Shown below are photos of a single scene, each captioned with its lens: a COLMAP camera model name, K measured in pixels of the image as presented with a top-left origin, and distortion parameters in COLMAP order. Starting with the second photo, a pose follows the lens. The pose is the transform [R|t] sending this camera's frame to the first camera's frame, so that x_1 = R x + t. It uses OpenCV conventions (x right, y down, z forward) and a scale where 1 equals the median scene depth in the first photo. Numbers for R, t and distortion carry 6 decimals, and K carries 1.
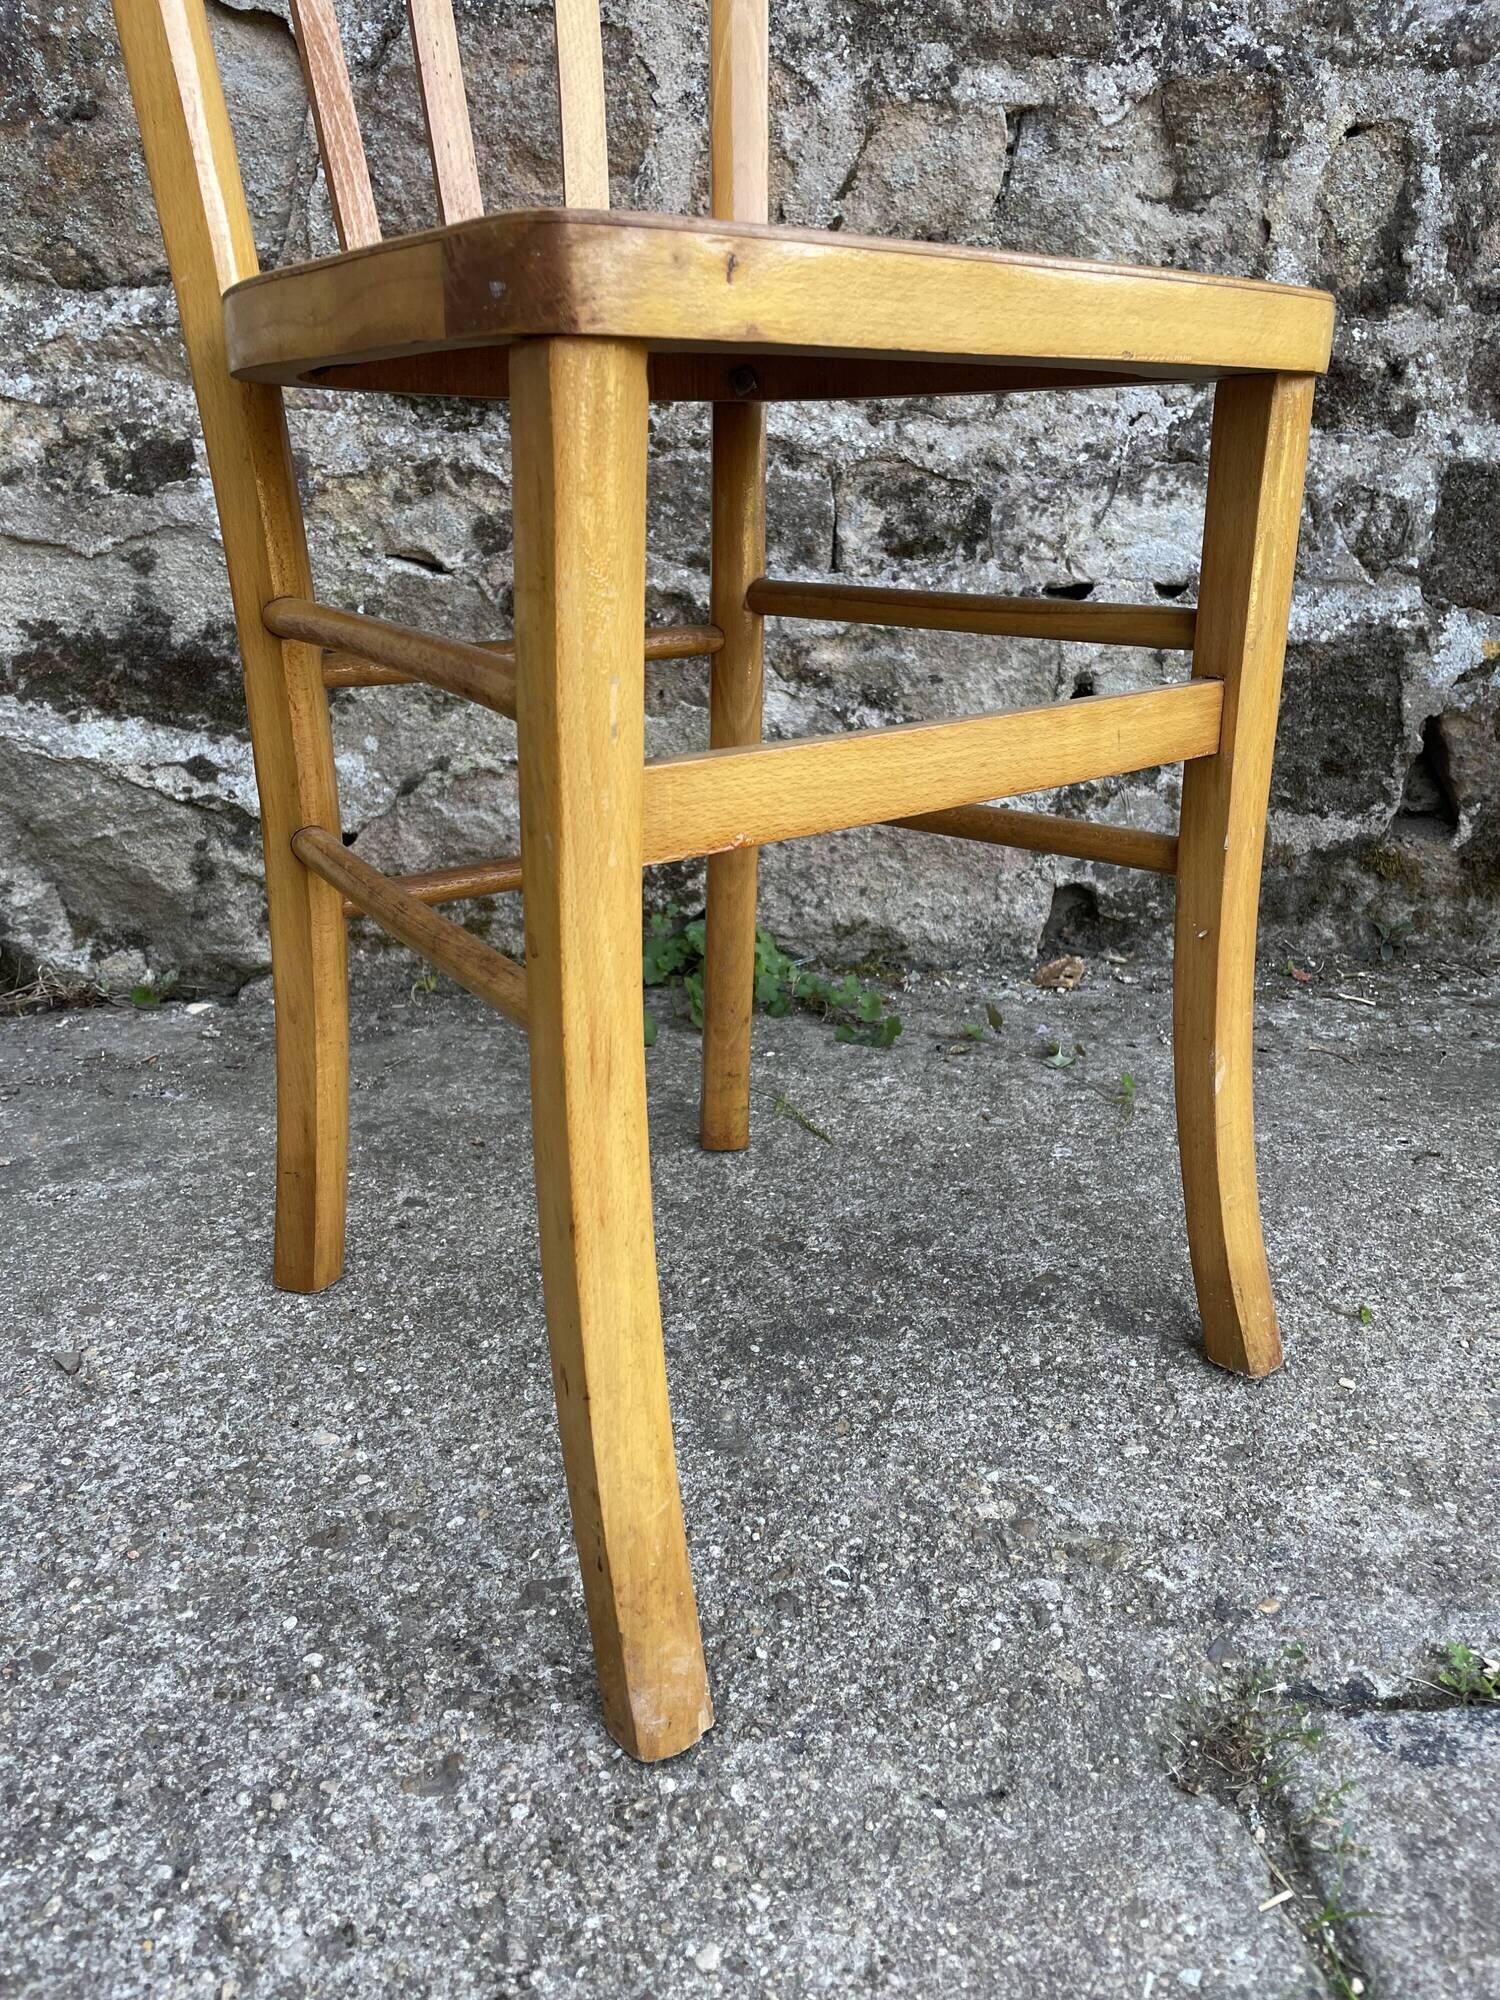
lens RADIAL K [[1515.0, 0, 755.3], [0, 1515.0, 980.8], [0, 0, 1]] dist [0.085720, -0.116738]
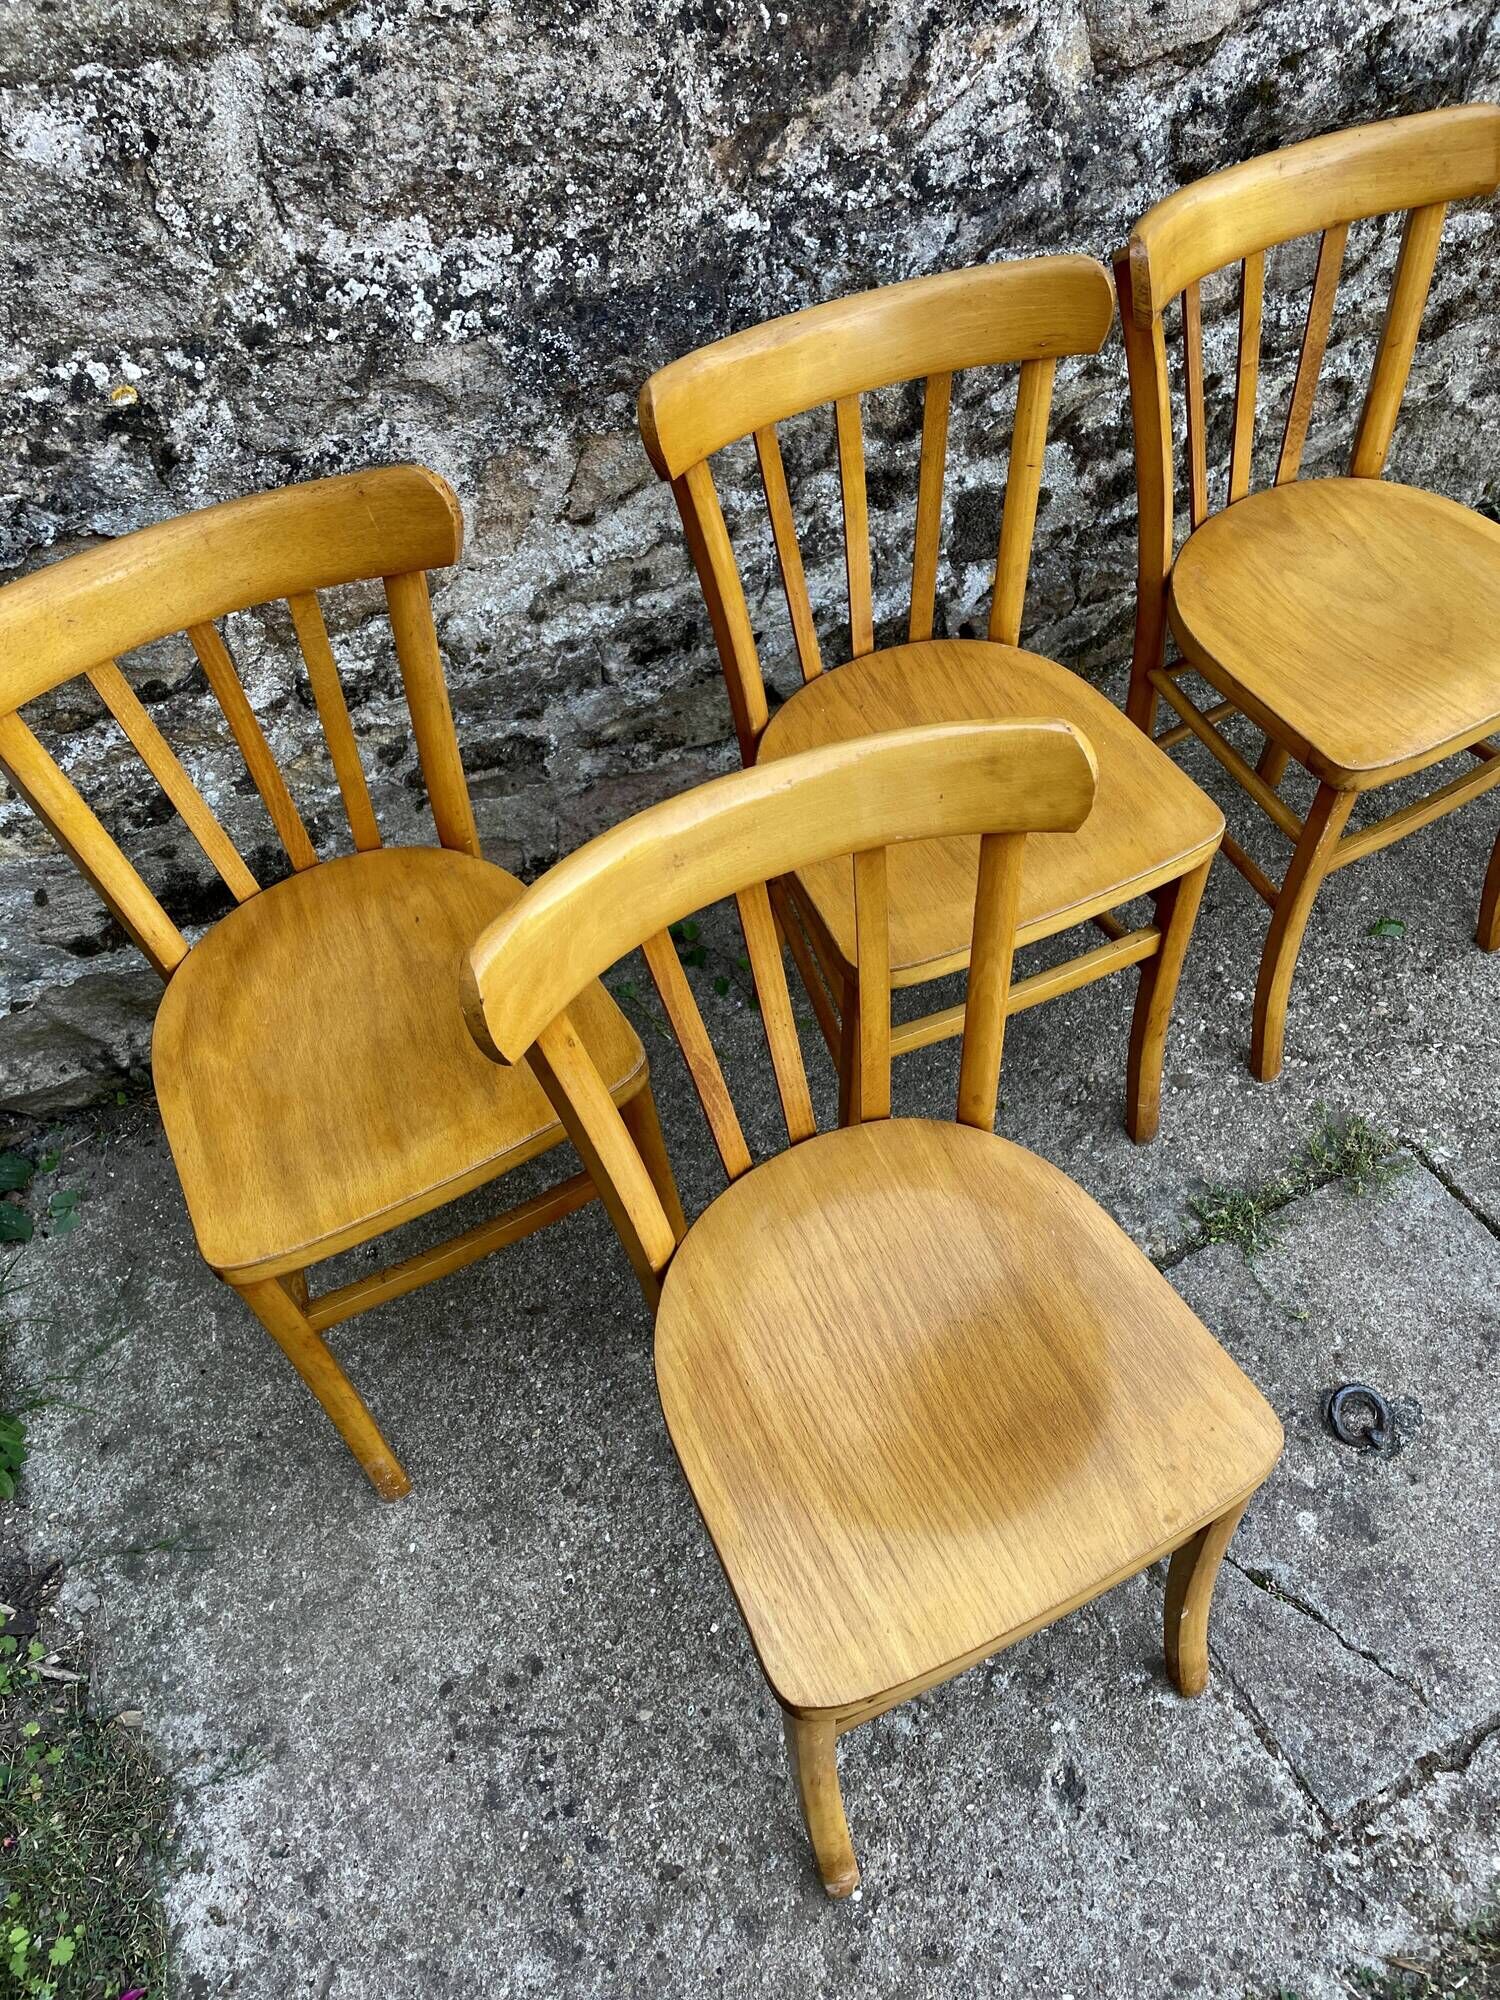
lens RADIAL K [[1510.6, 0, 747.6], [0, 1510.6, 996.5], [0, 0, 1]] dist [0.090240, -0.116822]
pose [[0.914712, -0.356562, 0.190171, -0.234661], [0.197514, 0.805038, 0.559377, -0.910919], [-0.352547, -0.474108, 0.806804, -0.439081]]
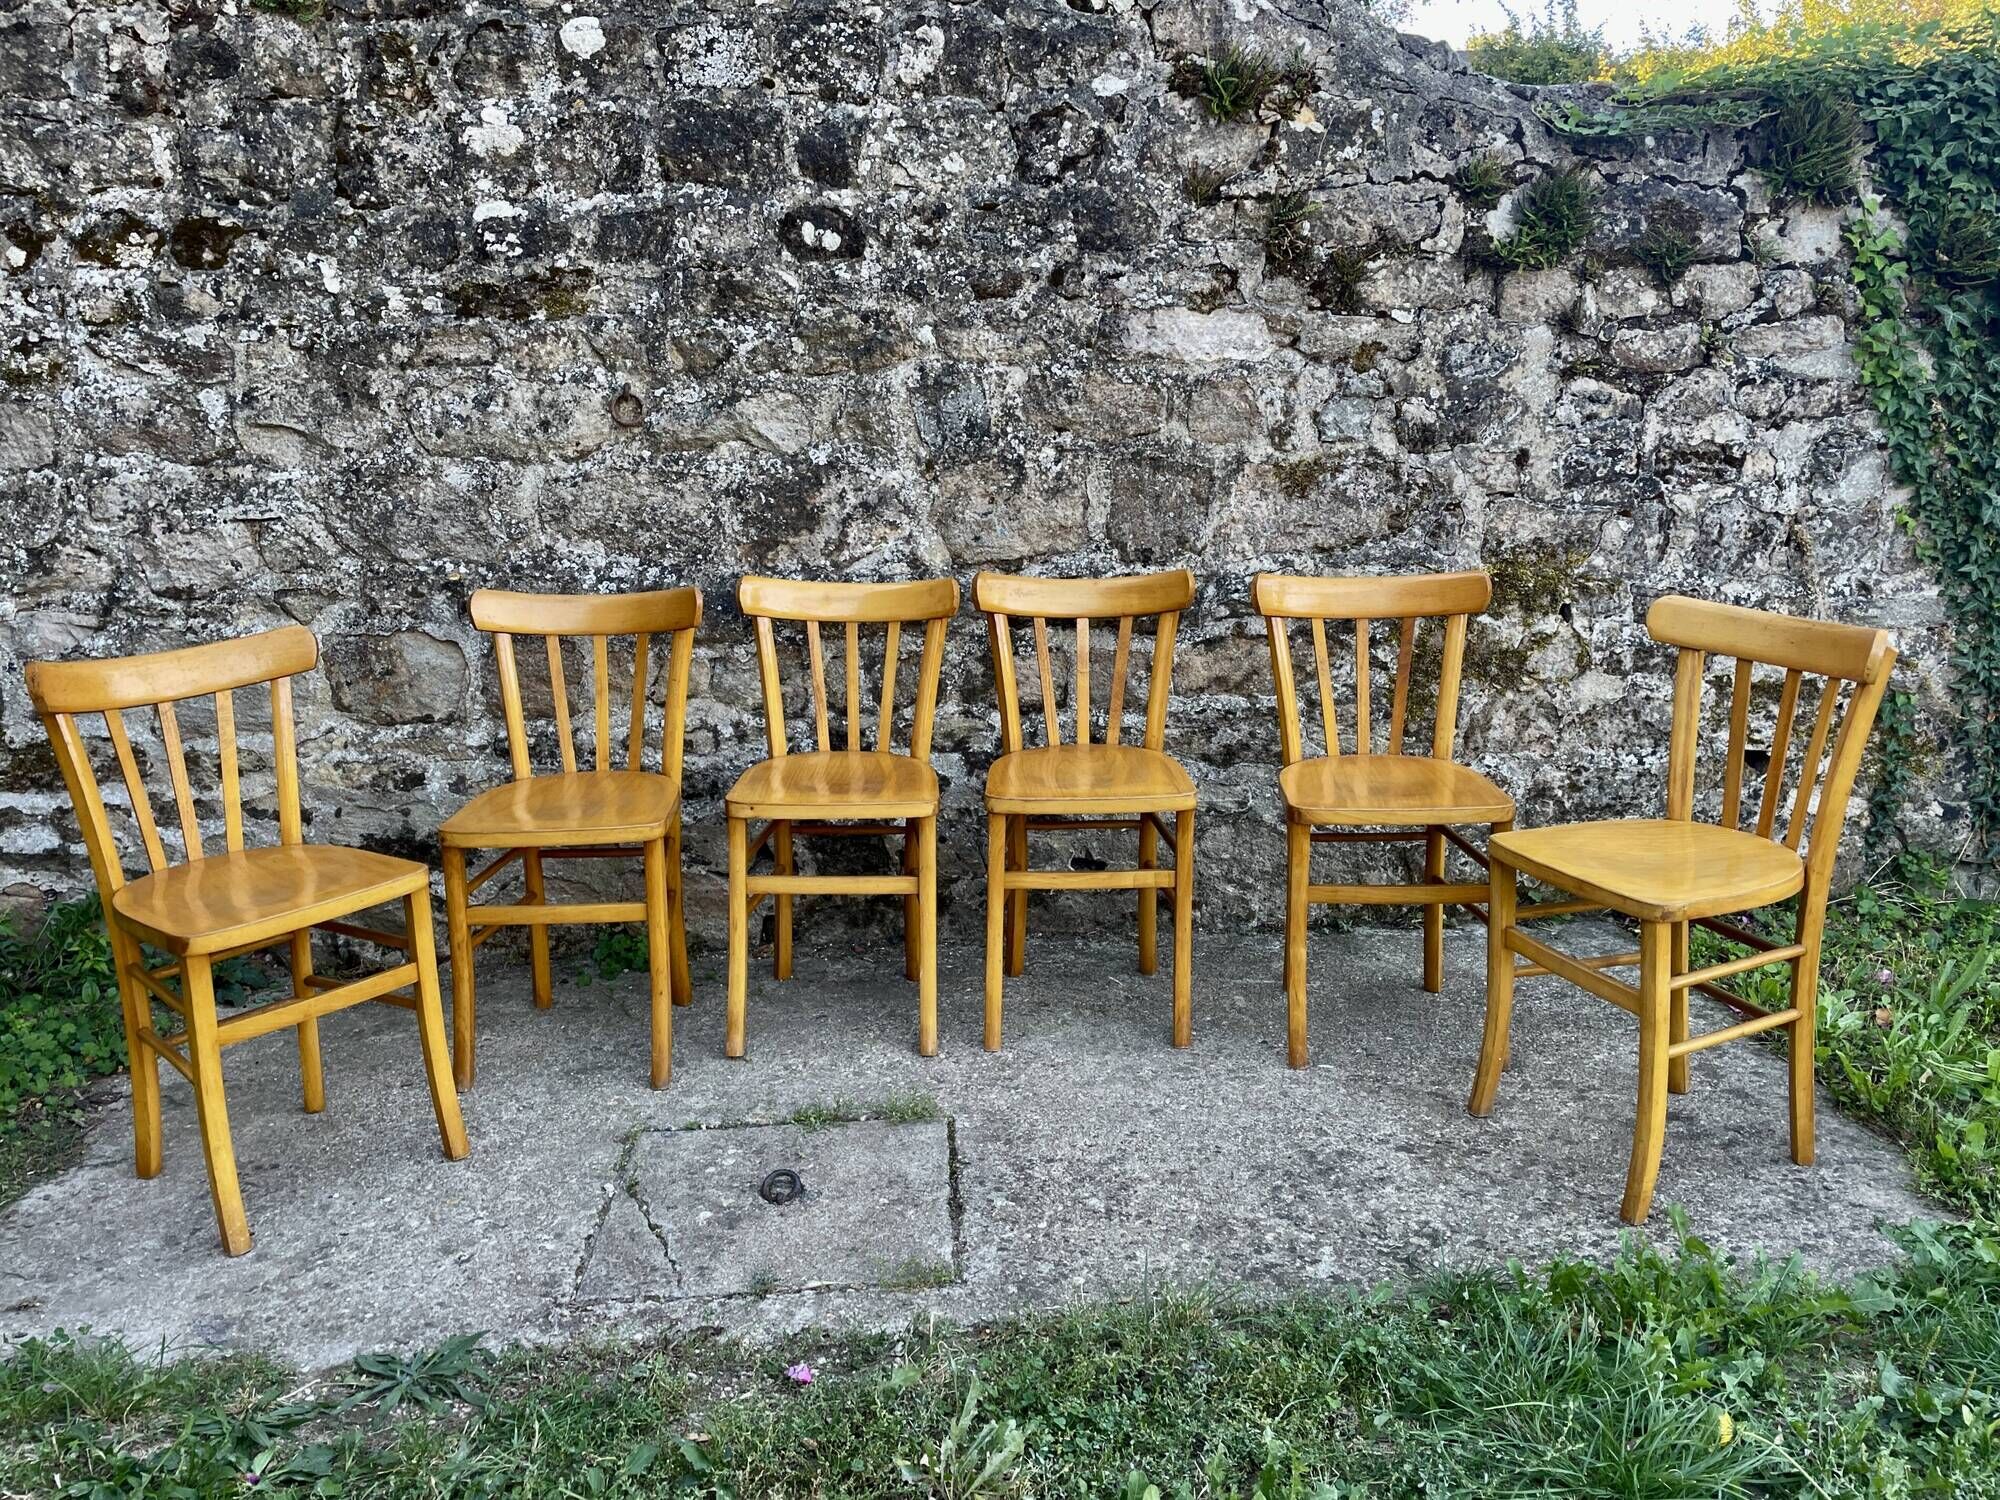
lens RADIAL K [[1592.3, 0, 1004.4], [0, 1592.3, 728.7], [0, 0, 1]] dist [0.094702, -0.130787]
pose [[0.999756, -0.019701, -0.009980, 0.755523], [0.018631, 0.995024, -0.097875, -0.126433], [0.011858, 0.097665, 0.995149, -2.004602]]
